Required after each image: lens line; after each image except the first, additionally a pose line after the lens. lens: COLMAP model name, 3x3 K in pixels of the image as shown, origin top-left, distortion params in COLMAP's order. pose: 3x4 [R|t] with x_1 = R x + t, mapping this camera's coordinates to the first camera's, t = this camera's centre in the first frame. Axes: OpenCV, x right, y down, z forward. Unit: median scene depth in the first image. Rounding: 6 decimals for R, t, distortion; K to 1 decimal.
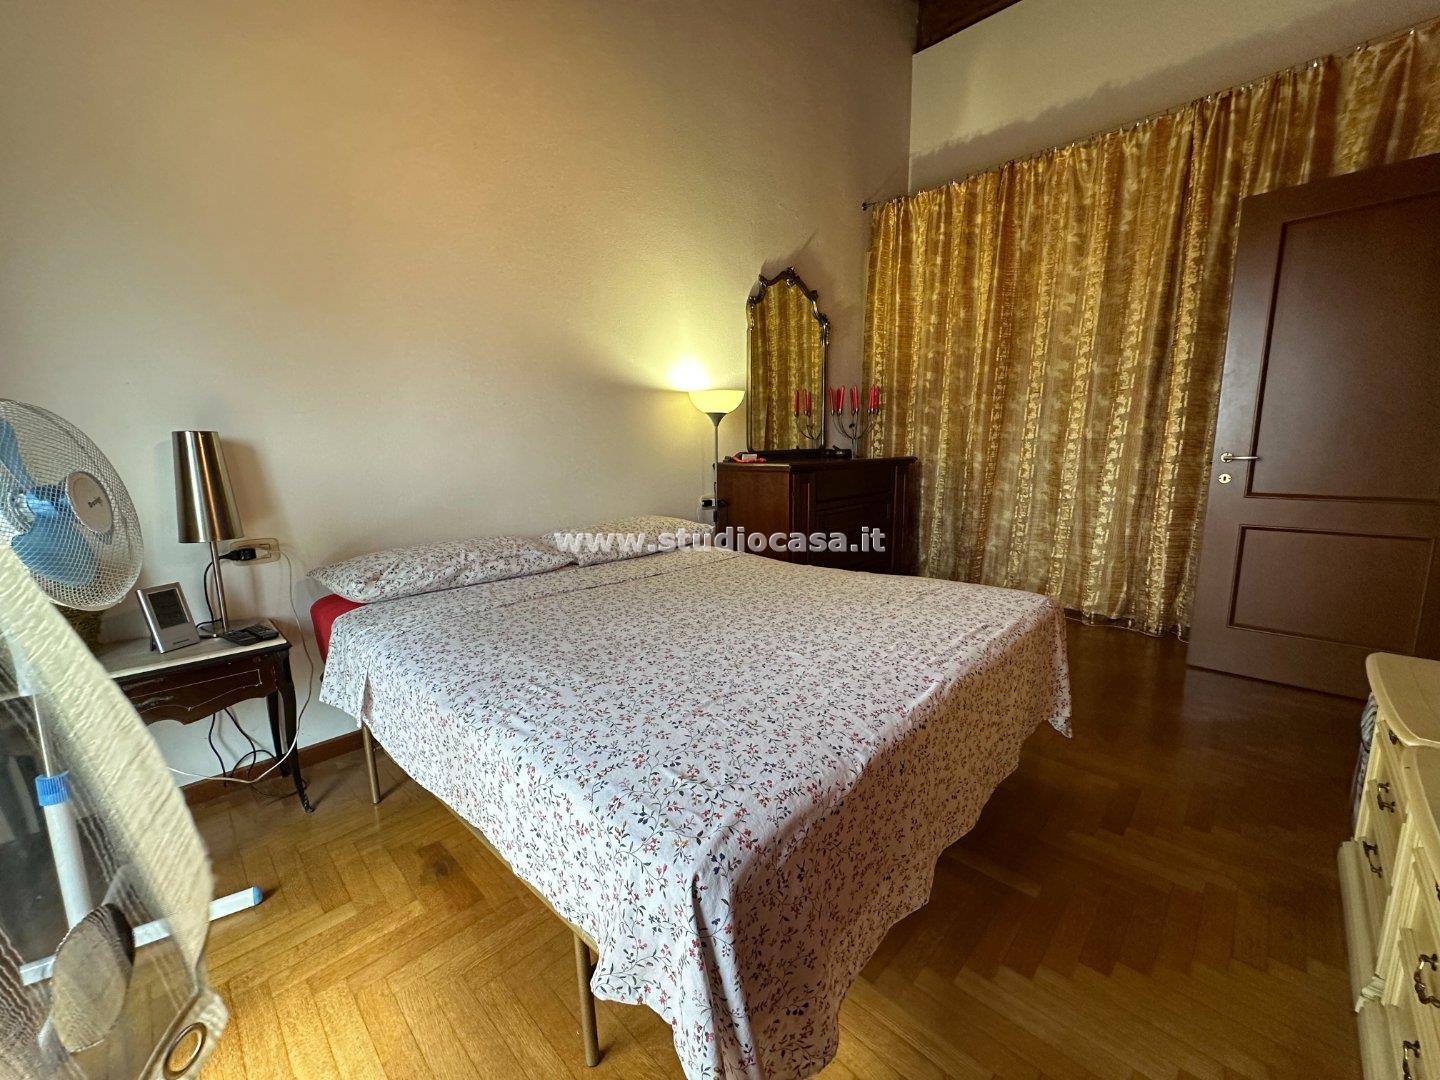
lens RADIAL K [[573.0, 0, 718.7], [0, 573.0, 539.8], [0, 0, 1]] dist [-0.005733, 0.001231]
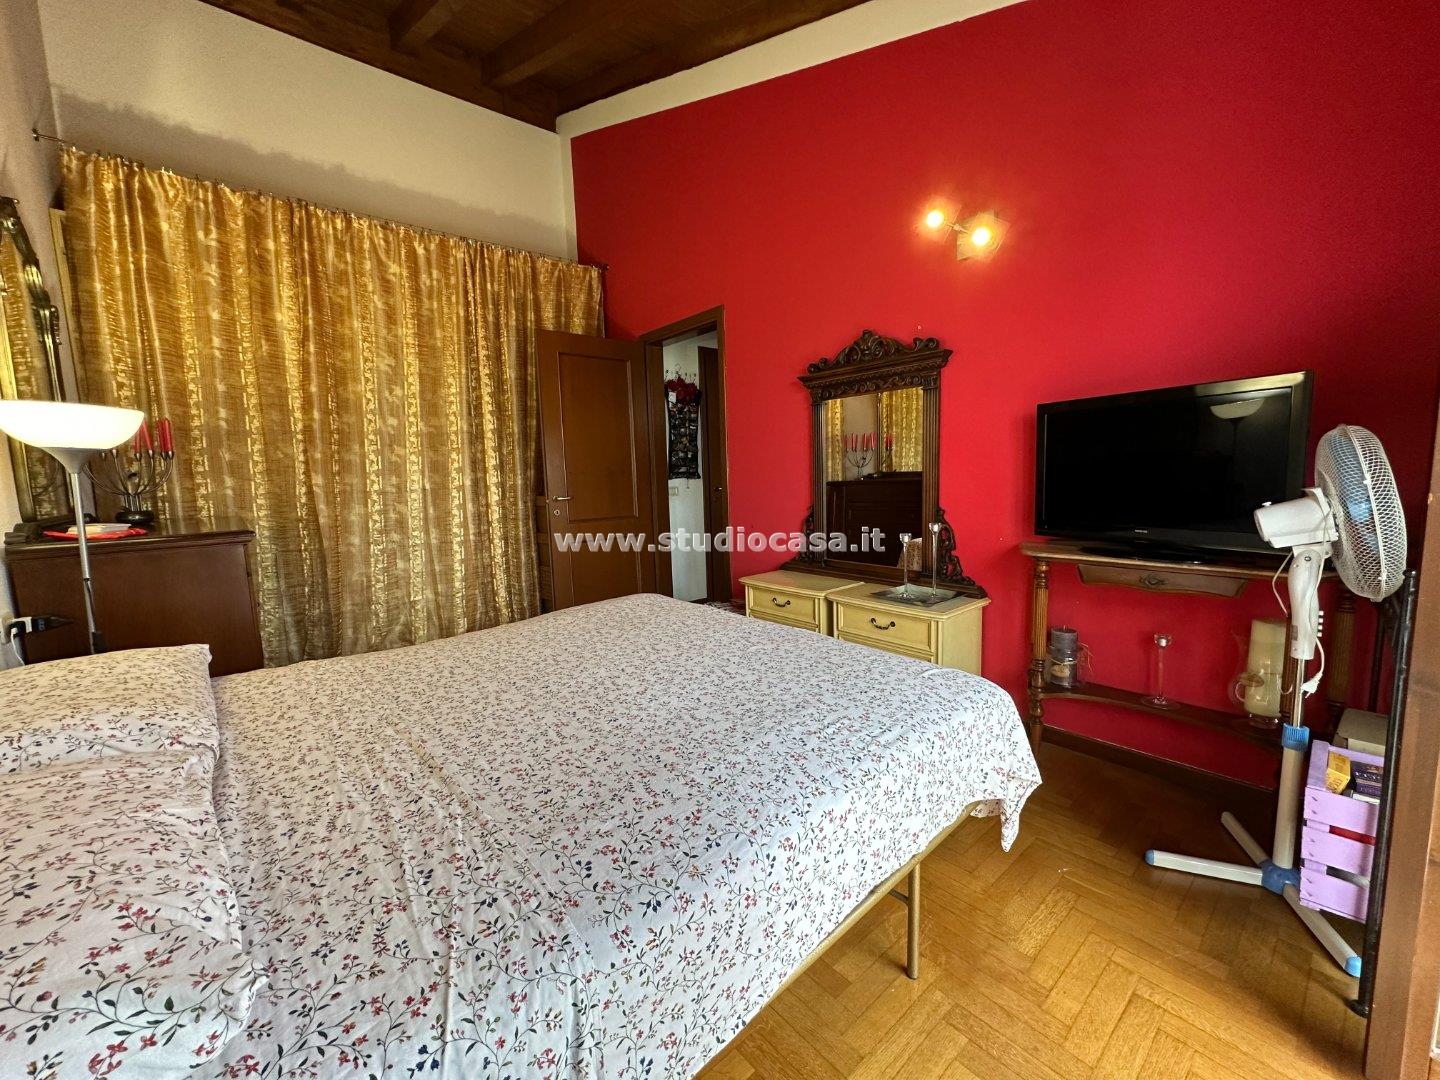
lens RADIAL K [[573.0, 0, 718.7], [0, 573.0, 539.8], [0, 0, 1]] dist [-0.005733, 0.001231]
pose [[0.089024, -0.101219, 0.990873, -0.423157], [0.193277, 0.977669, 0.082505, -0.060056], [-0.977097, 0.184168, 0.106599, 0.335085]]
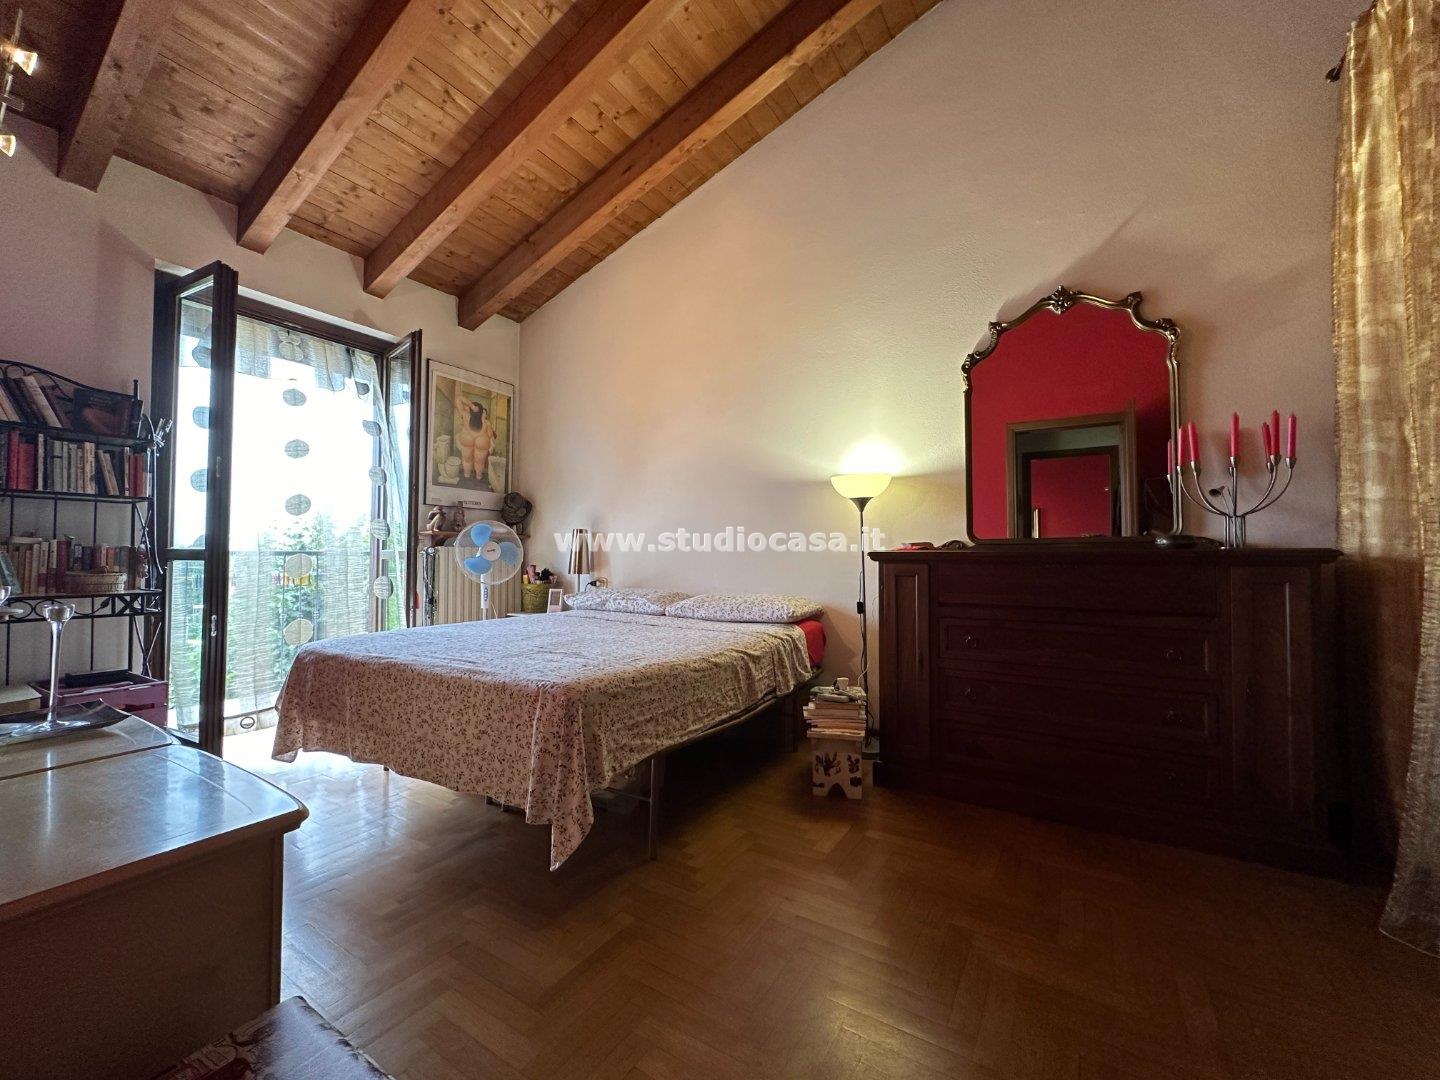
lens RADIAL K [[573.0, 0, 718.7], [0, 573.0, 539.8], [0, 0, 1]] dist [-0.005733, 0.001231]
pose [[0.215892, -0.012182, -0.976341, 0.789638], [-0.165342, 0.985026, -0.048851, -0.061370], [0.962316, 0.171977, 0.210645, 0.529659]]
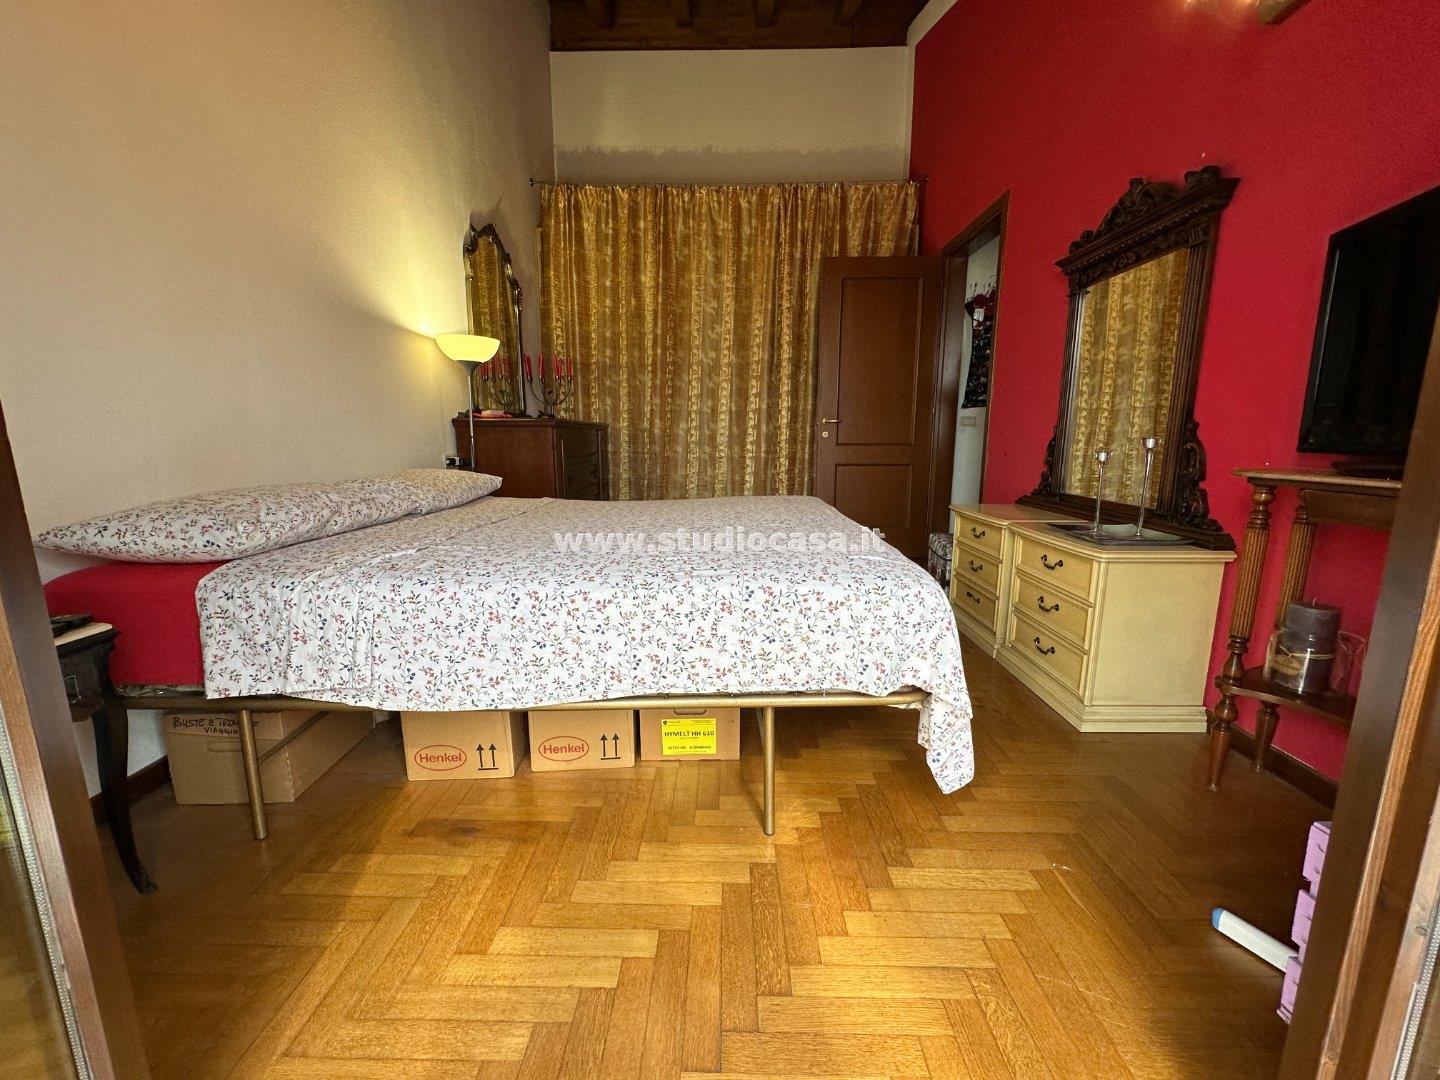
lens RADIAL K [[573.0, 0, 718.7], [0, 573.0, 539.8], [0, 0, 1]] dist [-0.005733, 0.001231]
pose [[0.725479, -0.107589, 0.679783, -0.333733], [0.102078, 0.993602, 0.048317, 0.058267], [-0.680633, 0.034338, 0.731820, 0.036045]]
